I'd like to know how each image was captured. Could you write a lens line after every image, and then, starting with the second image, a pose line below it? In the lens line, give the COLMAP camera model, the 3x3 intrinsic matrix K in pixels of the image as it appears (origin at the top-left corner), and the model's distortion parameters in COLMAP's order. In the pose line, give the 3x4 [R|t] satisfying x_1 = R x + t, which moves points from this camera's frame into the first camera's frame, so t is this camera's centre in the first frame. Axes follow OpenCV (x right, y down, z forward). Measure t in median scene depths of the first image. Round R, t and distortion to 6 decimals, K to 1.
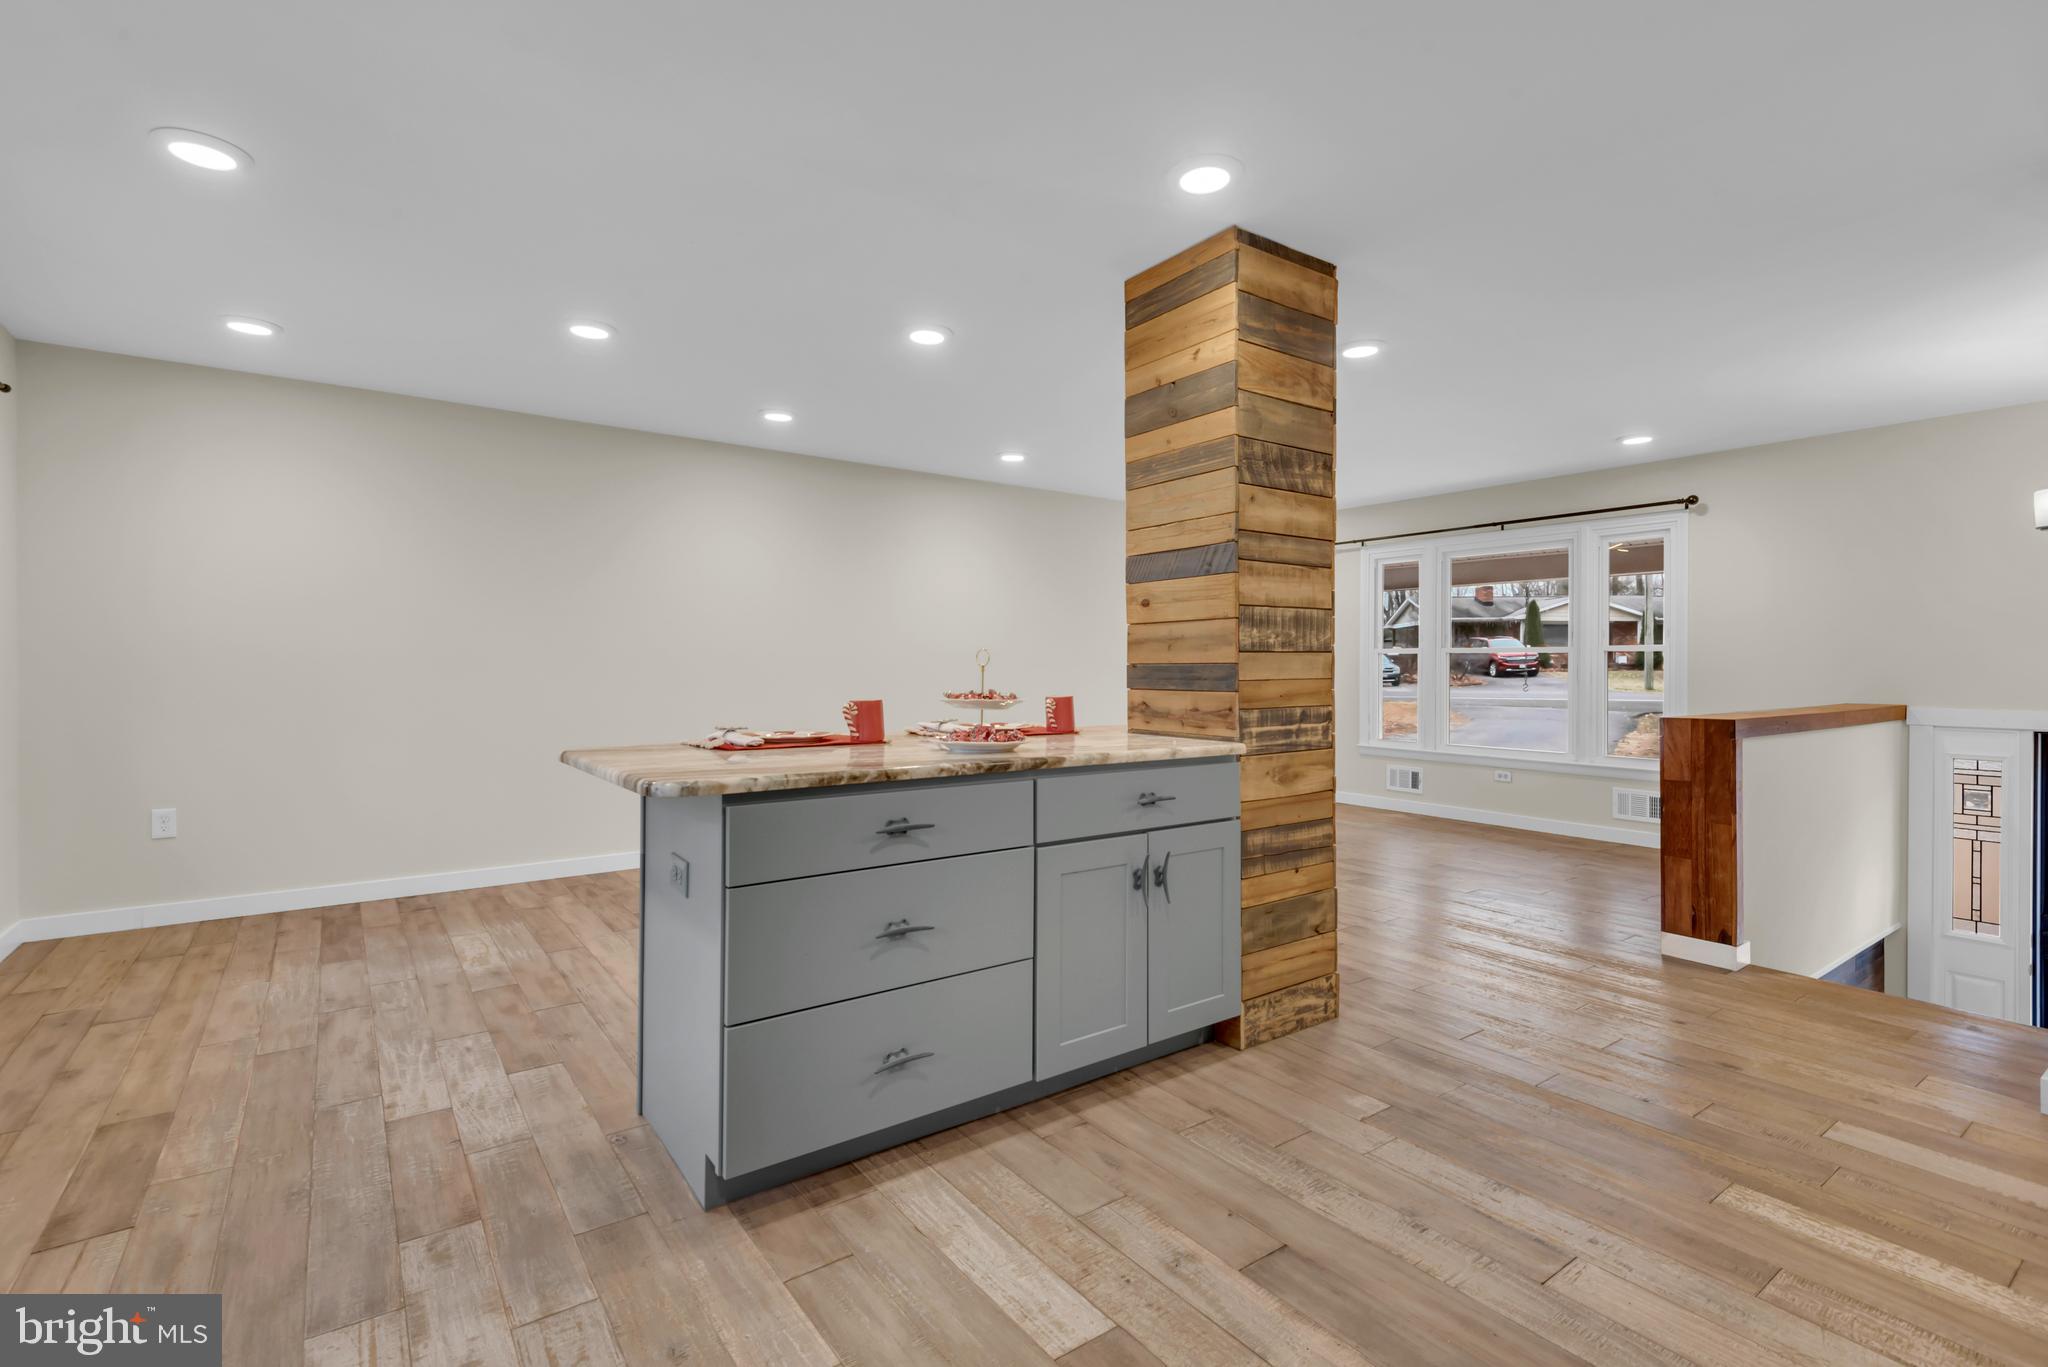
lens RADIAL K [[929.4, 0, 995.7], [0, 929.4, 664.8], [0, 0, 1]] dist [0.028876, -0.011144]
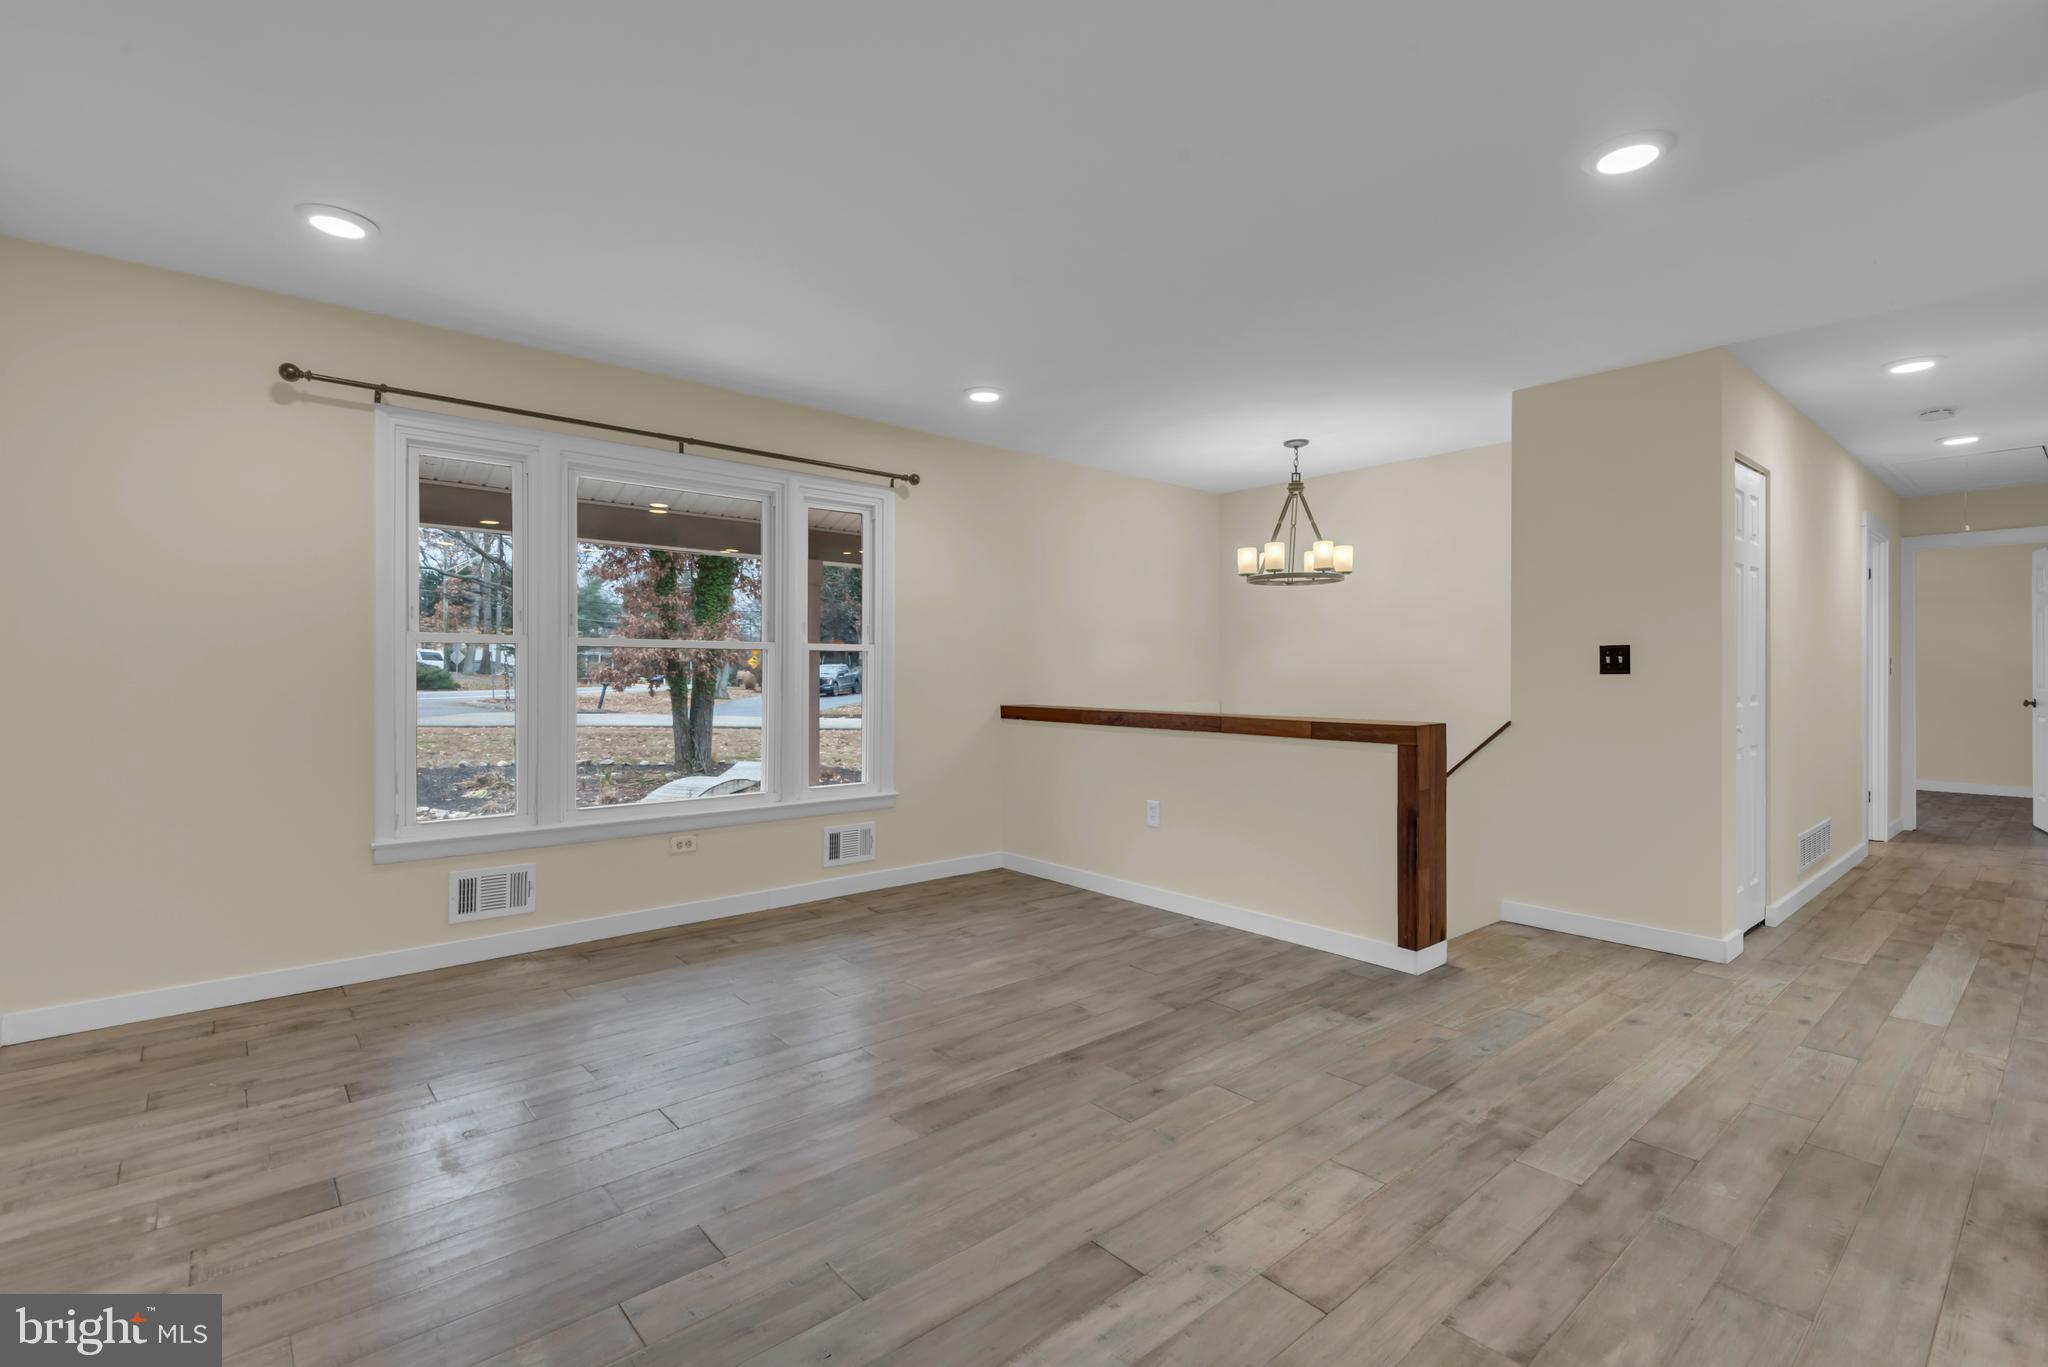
lens RADIAL K [[929.4, 0, 1026.2], [0, 929.4, 675.3], [0, 0, 1]] dist [0.028876, -0.011144]
pose [[-0.109487, -0.007140, 0.993963, -0.242172], [-0.004389, 0.999968, 0.006699, 0.000125], [-0.993978, -0.003629, -0.109515, 1.913202]]
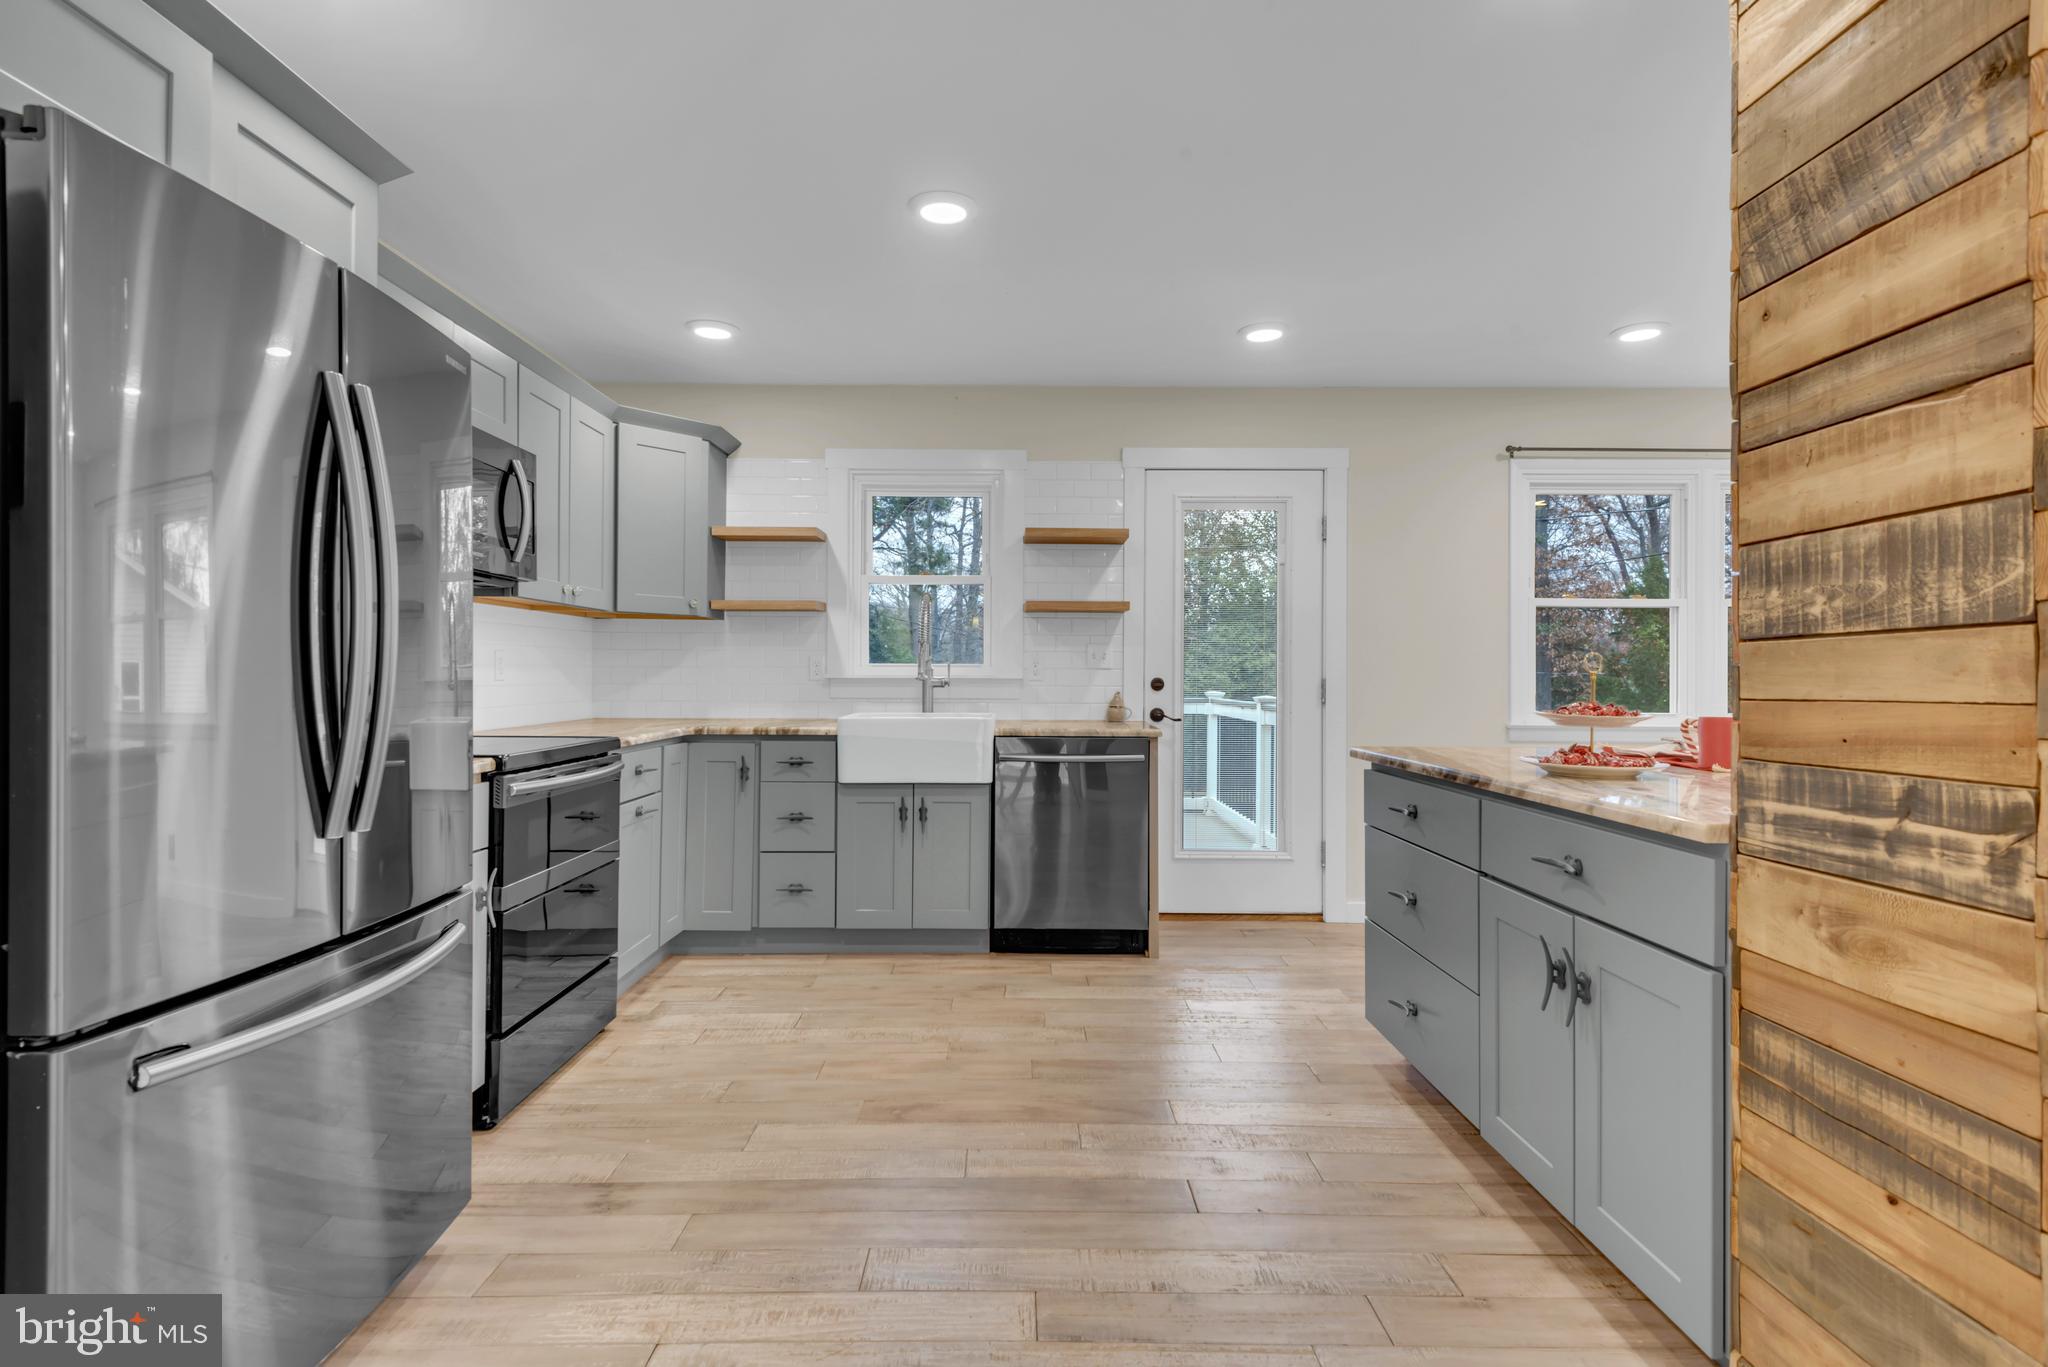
lens RADIAL K [[1025.1, 0, 1037.2], [0, 1025.1, 667.2], [0, 0, 1]] dist [0.024954, -0.004929]
pose [[-0.554933, -0.012277, -0.831805, 0.884037], [-0.006106, 0.999924, -0.010684, 0.007829], [0.831873, -0.000850, -0.554966, 0.950613]]
